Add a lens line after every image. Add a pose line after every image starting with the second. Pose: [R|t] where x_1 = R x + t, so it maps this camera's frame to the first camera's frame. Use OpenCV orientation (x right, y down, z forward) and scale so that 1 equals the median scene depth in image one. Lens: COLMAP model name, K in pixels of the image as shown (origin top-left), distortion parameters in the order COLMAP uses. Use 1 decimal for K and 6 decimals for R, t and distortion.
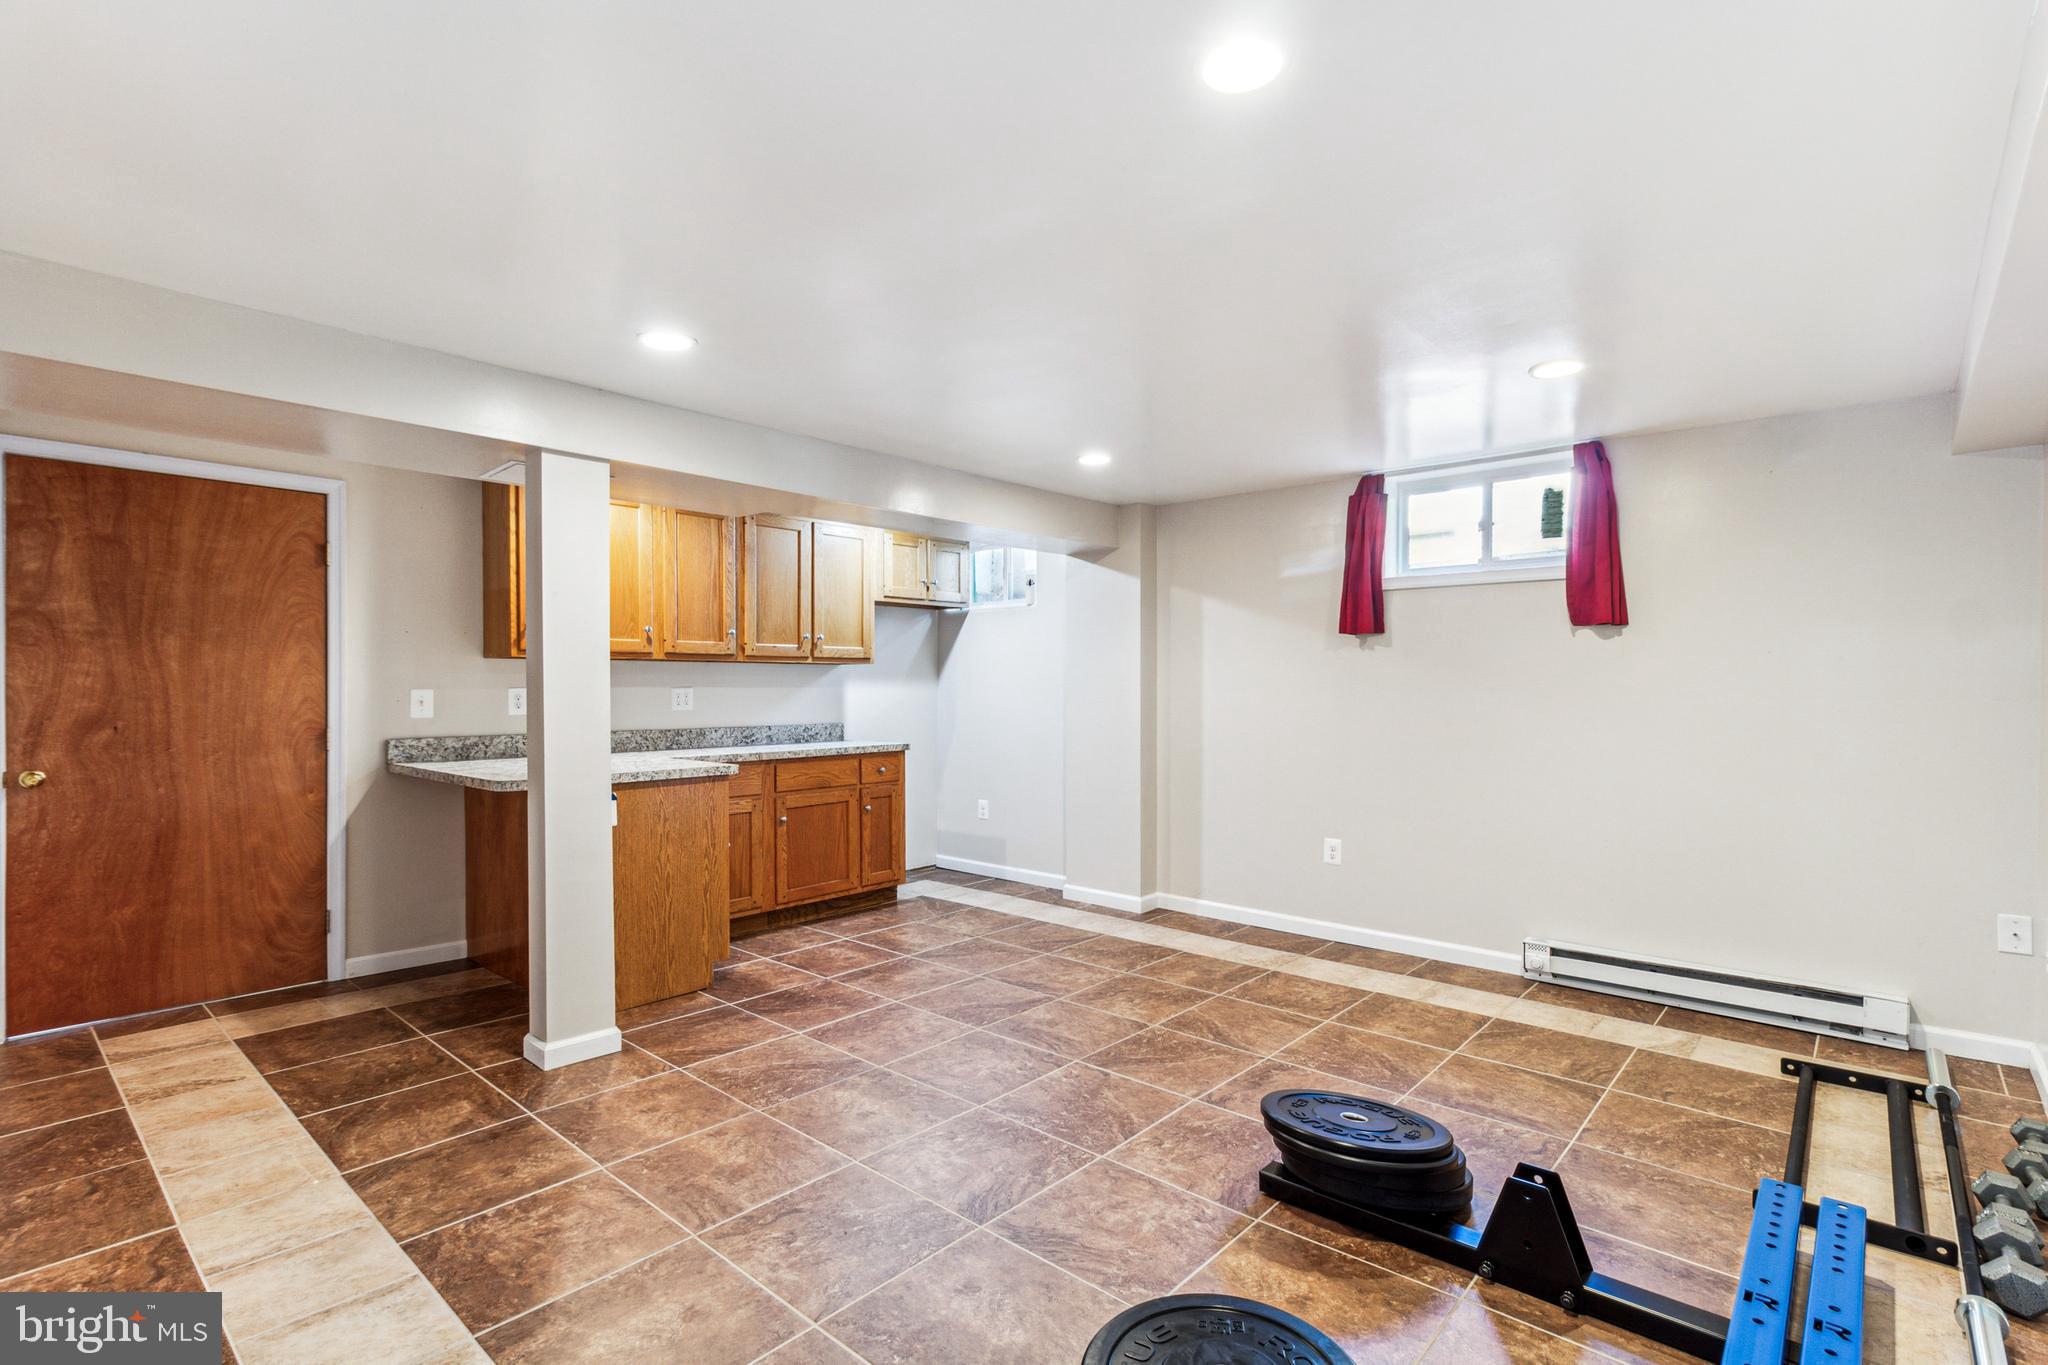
lens RADIAL K [[960.5, 0, 1027.6], [0, 960.5, 661.2], [0, 0, 1]] dist [0.002096, -0.000427]
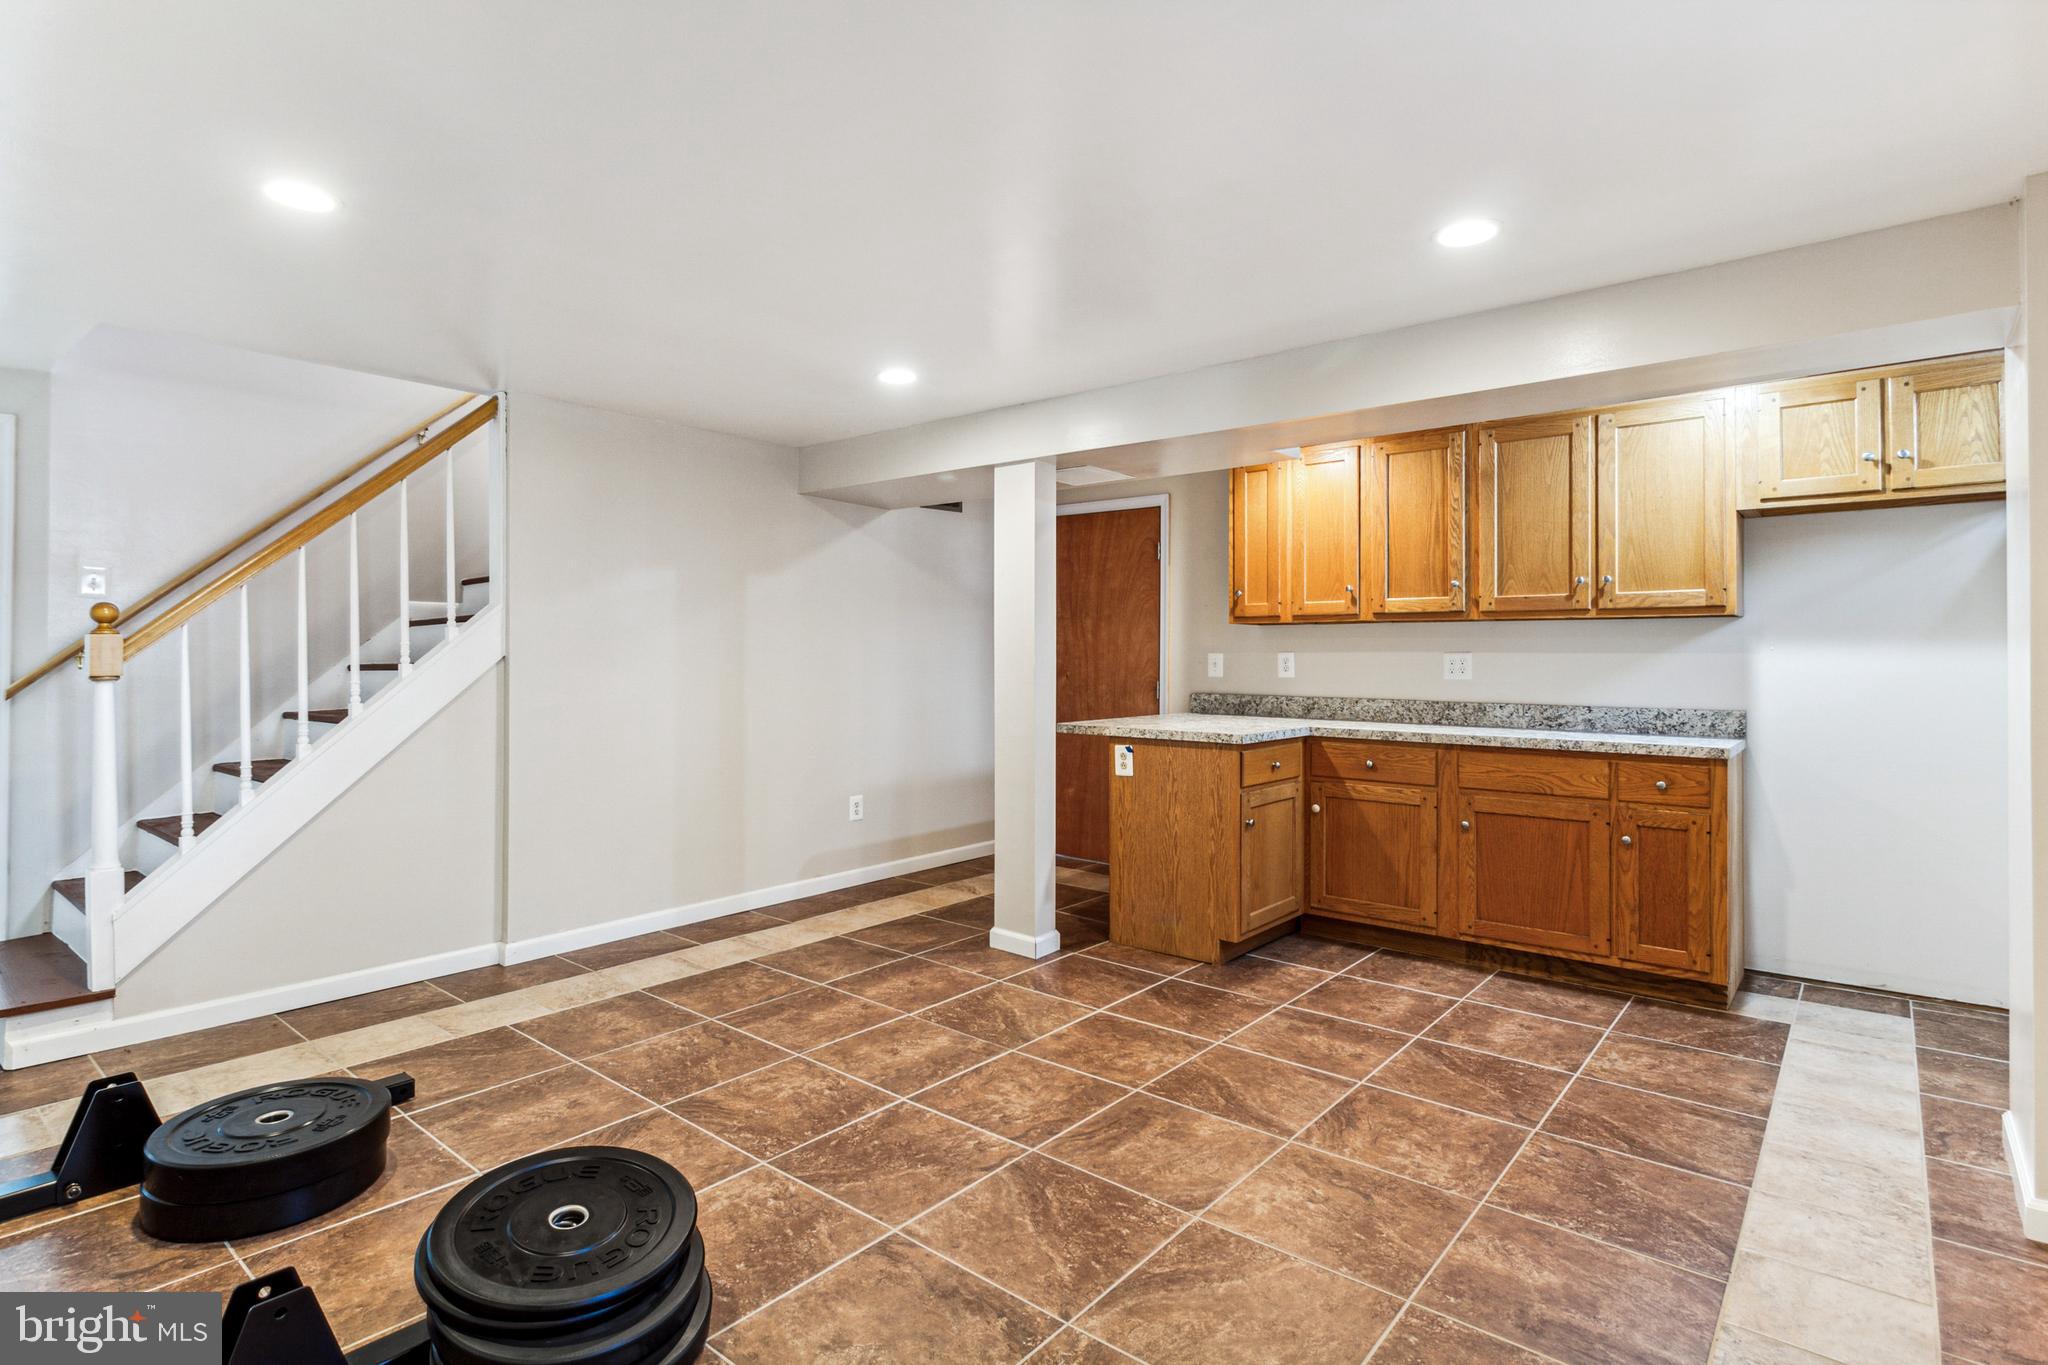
lens RADIAL K [[1011.2, 0, 1033.0], [0, 1011.2, 621.4], [0, 0, 1]] dist [-0.001400, -0.000302]
pose [[0.048665, -0.032508, -0.998286, 0.601742], [0.020568, 0.999291, -0.031538, 0.024081], [0.998603, -0.018998, 0.049299, 0.693721]]
